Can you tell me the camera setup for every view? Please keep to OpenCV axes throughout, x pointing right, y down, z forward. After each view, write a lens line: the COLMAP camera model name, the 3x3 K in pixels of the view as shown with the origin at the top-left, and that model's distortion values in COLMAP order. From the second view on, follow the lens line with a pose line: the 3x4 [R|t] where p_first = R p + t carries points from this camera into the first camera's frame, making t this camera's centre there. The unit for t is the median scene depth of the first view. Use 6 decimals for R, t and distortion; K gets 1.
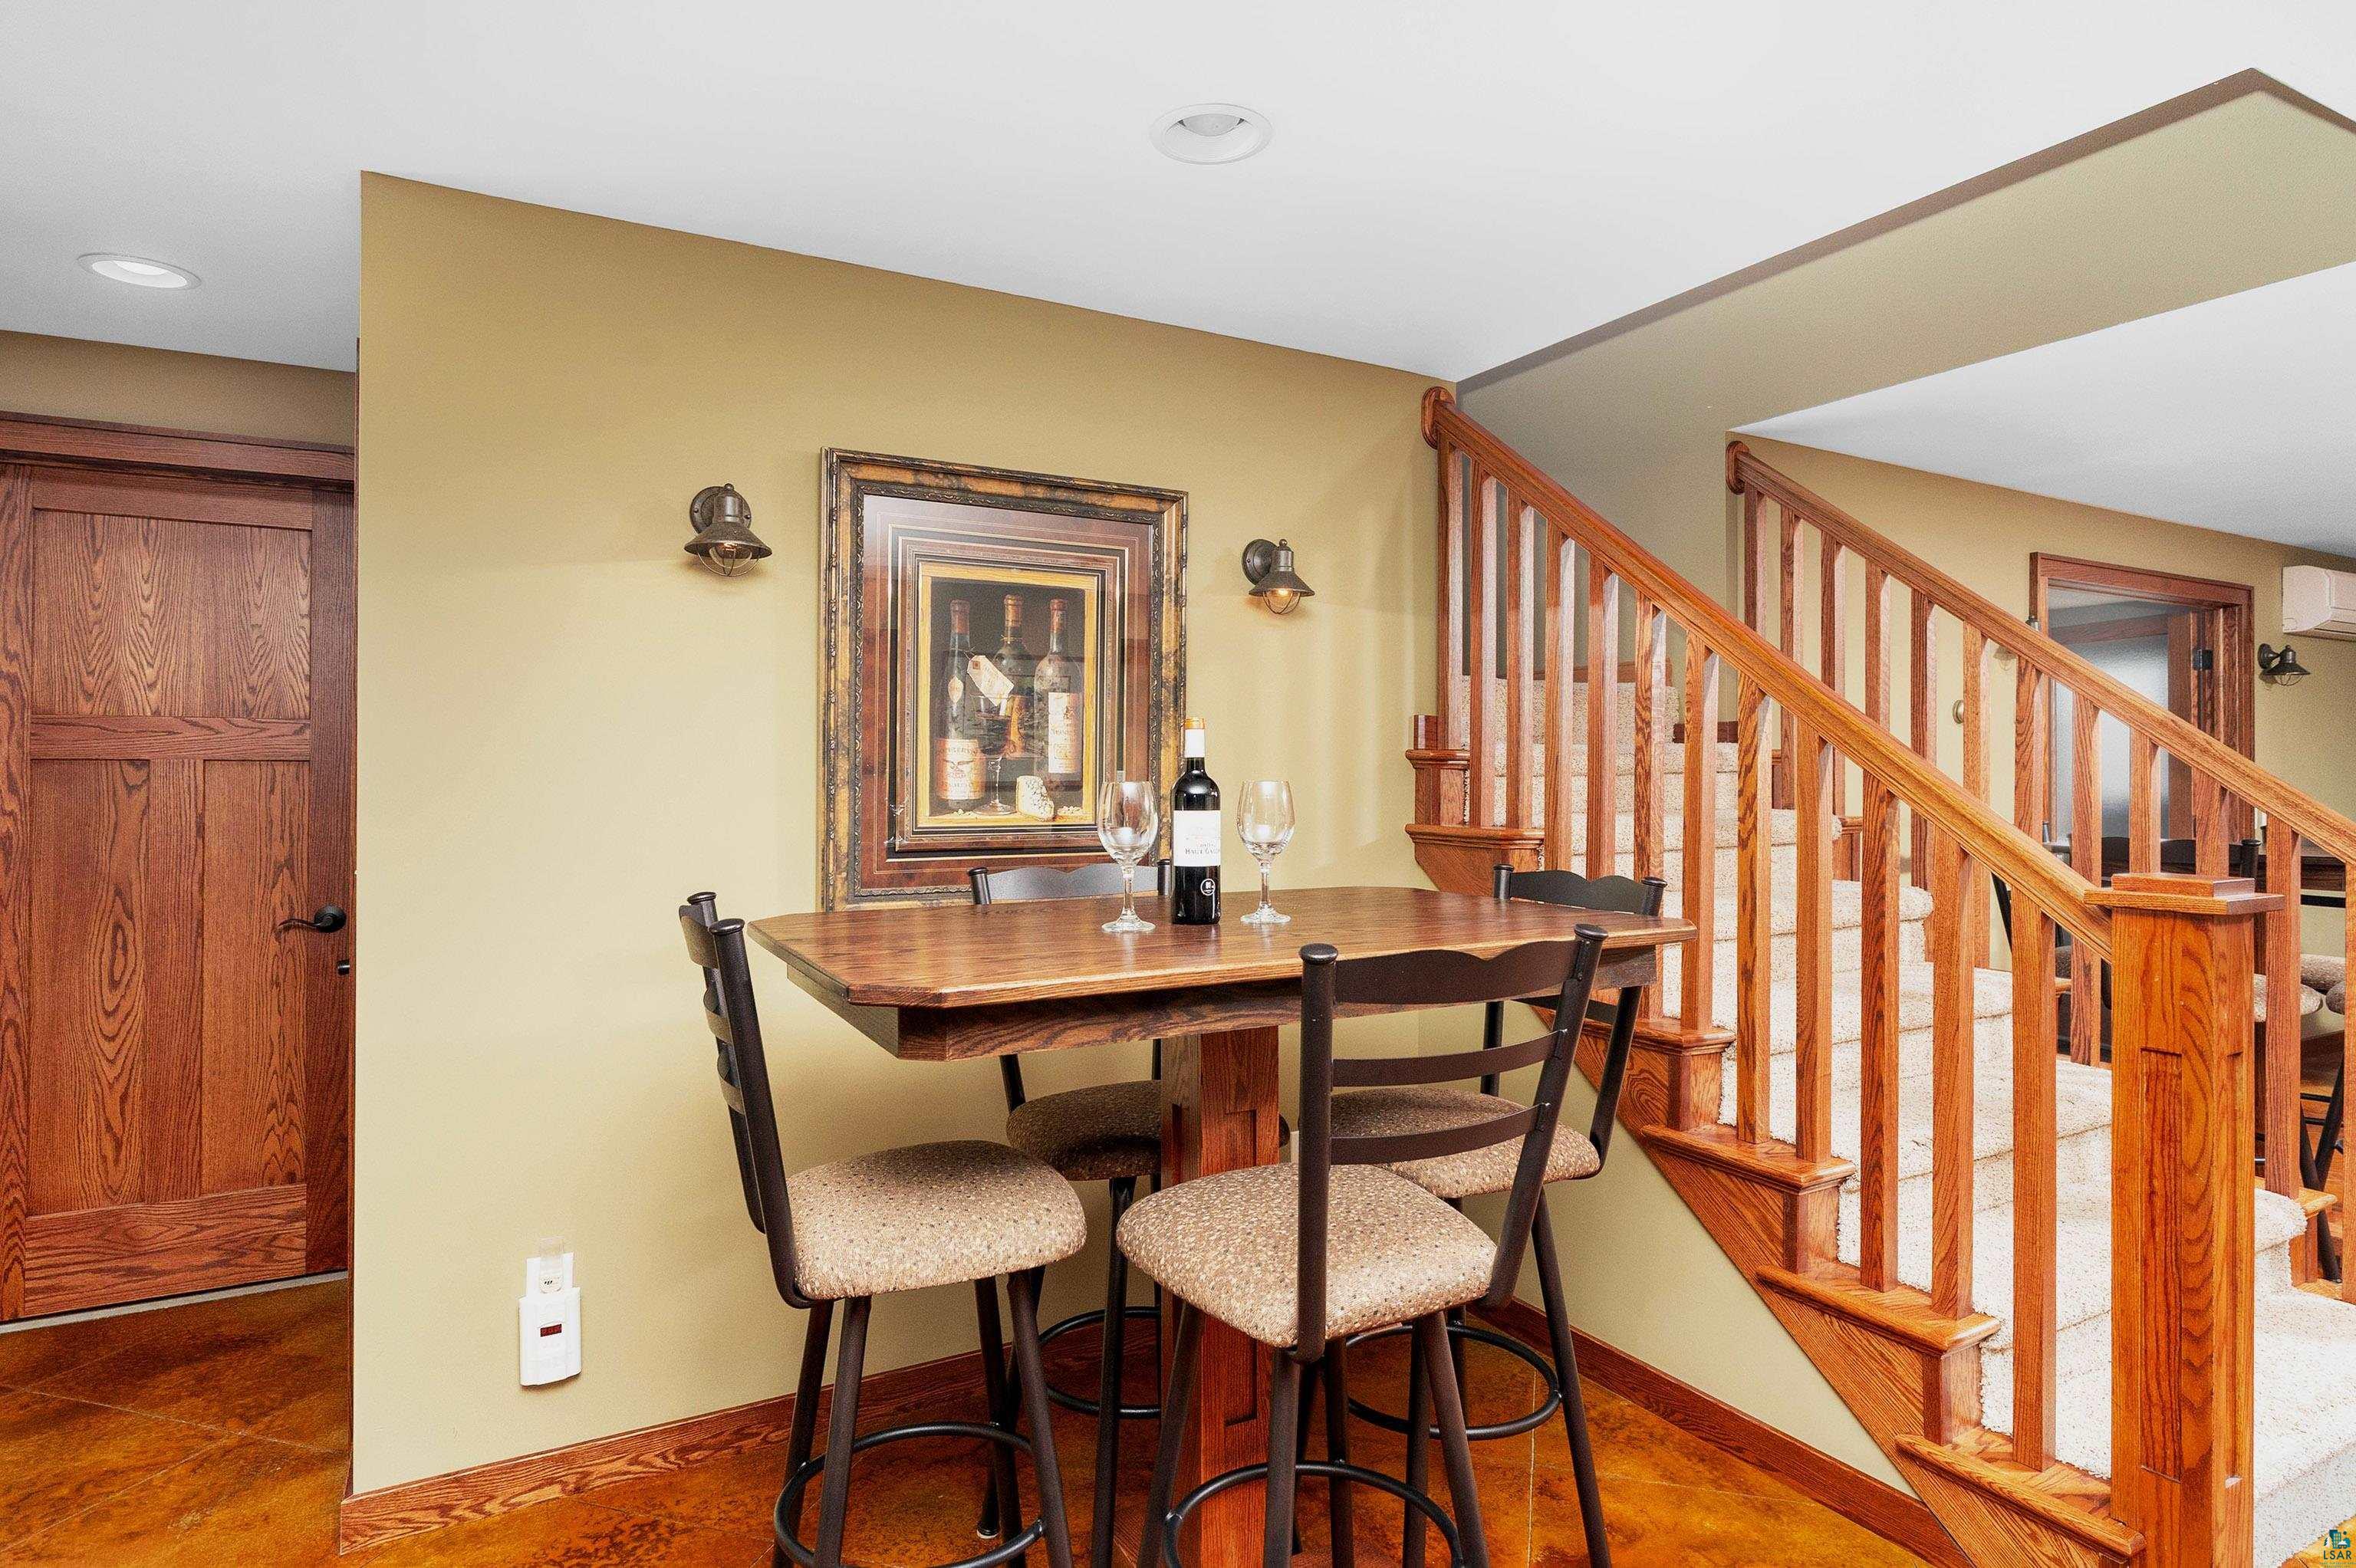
lens RADIAL K [[1354.9, 0, 1179.2], [0, 1354.9, 737.5], [0, 0, 1]] dist [-0.003378, -0.000607]
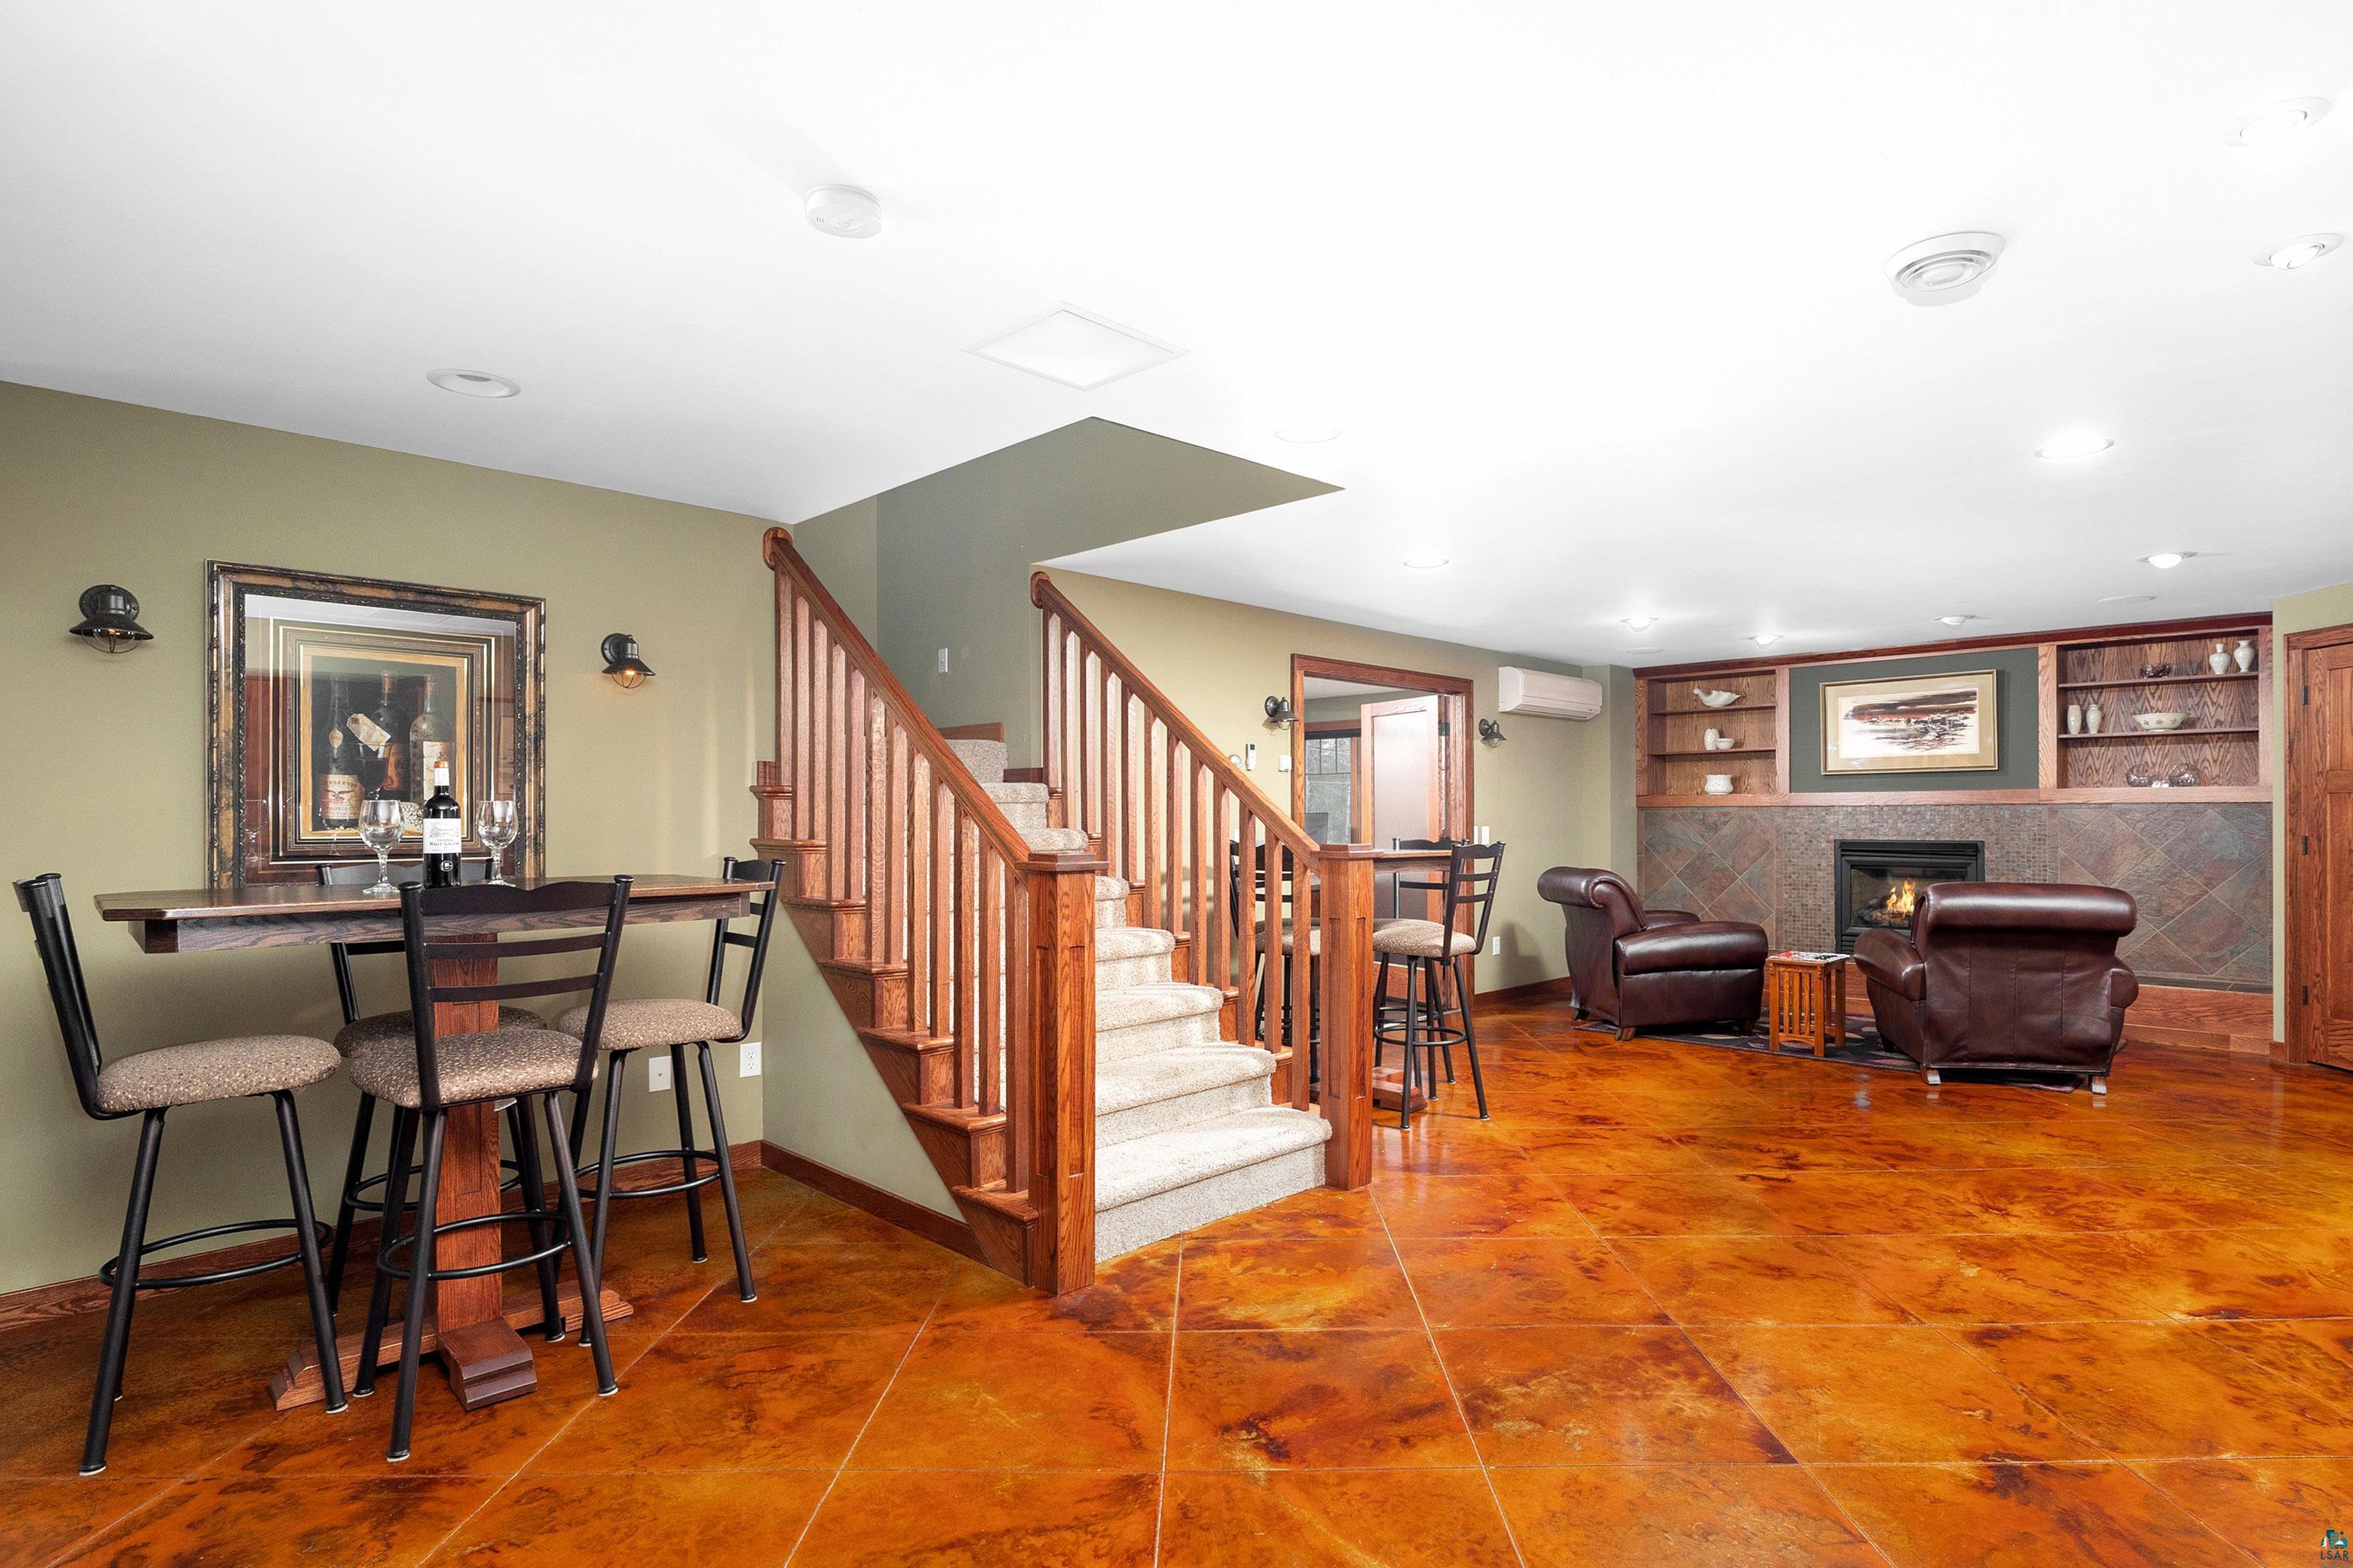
lens RADIAL K [[1290.9, 0, 1312.3], [0, 1290.9, 798.6], [0, 0, 1]] dist [-0.000555, -0.000472]
pose [[0.948151, 0.001921, 0.317815, 0.353707], [-0.006064, 0.999909, 0.012047, 0.003449], [-0.317763, -0.013350, 0.948076, -0.544815]]
